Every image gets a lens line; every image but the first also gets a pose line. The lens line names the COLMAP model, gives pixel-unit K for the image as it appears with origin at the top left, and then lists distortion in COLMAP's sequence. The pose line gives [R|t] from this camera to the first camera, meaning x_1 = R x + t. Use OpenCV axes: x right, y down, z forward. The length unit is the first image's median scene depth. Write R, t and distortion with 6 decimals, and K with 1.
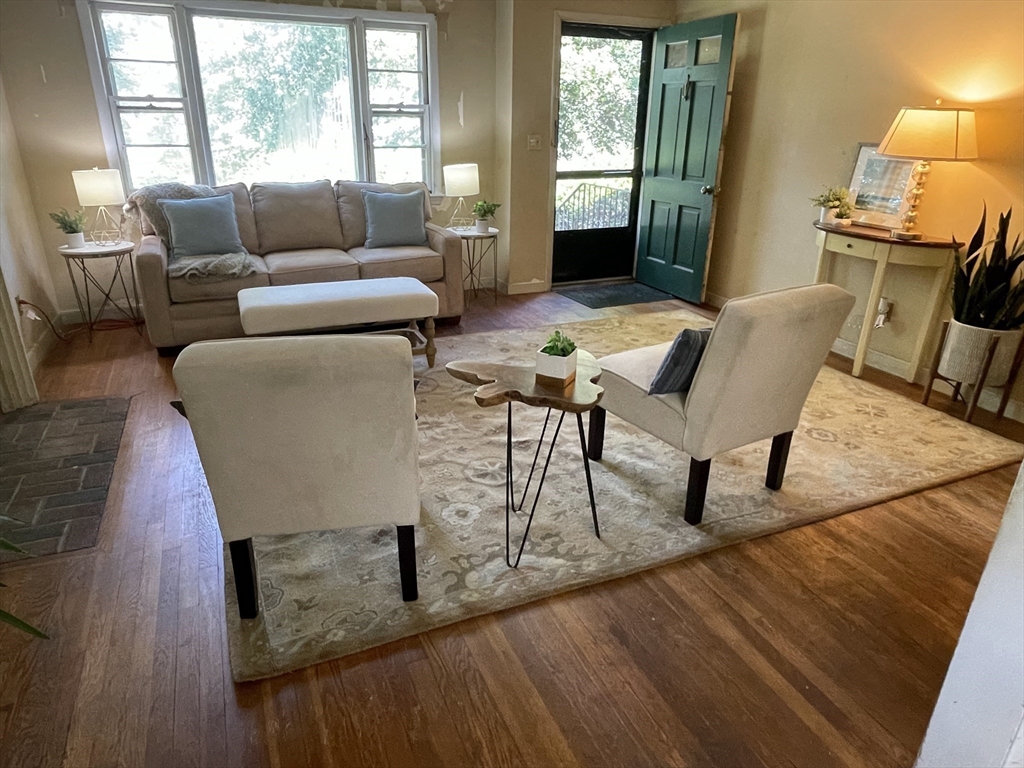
lens RADIAL K [[646.3, 0, 512.0], [0, 646.3, 384.0], [0, 0, 1]] dist [-0.006300, -0.001766]
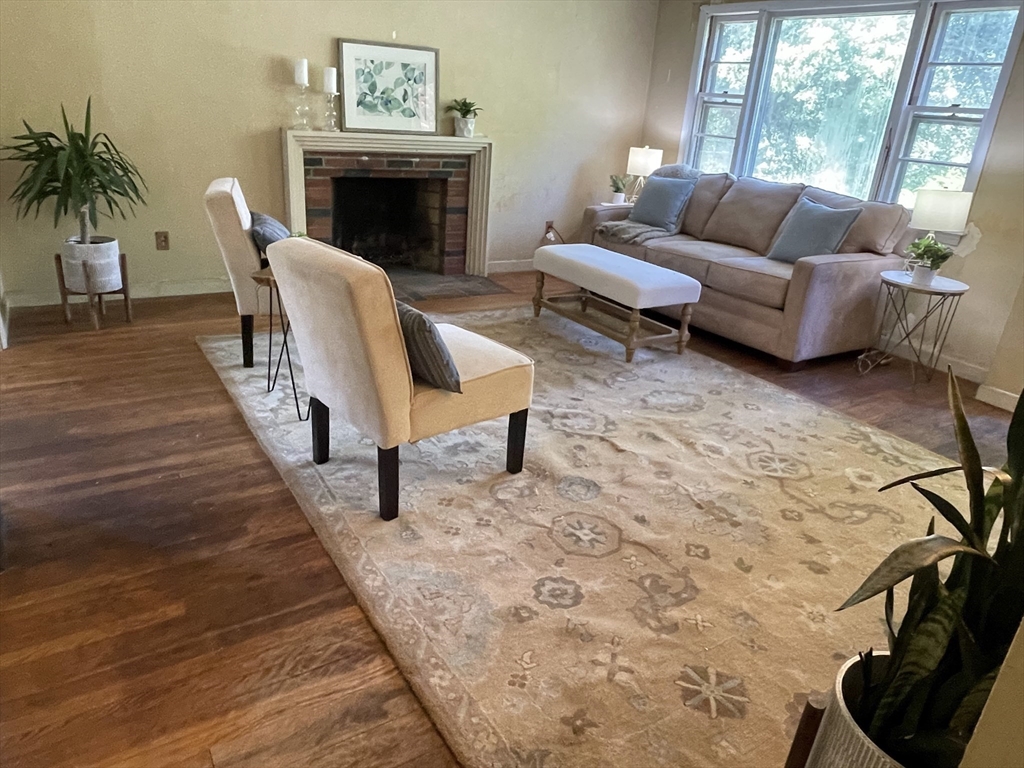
lens RADIAL K [[703.2, 0, 512.0], [0, 703.2, 384.0], [0, 0, 1]] dist [0.020695, -0.039735]
pose [[0.157198, 0.369737, -0.915742, 0.706117], [-0.432737, 0.859299, 0.272663, -0.181030], [0.887709, 0.353413, 0.295079, 0.477798]]
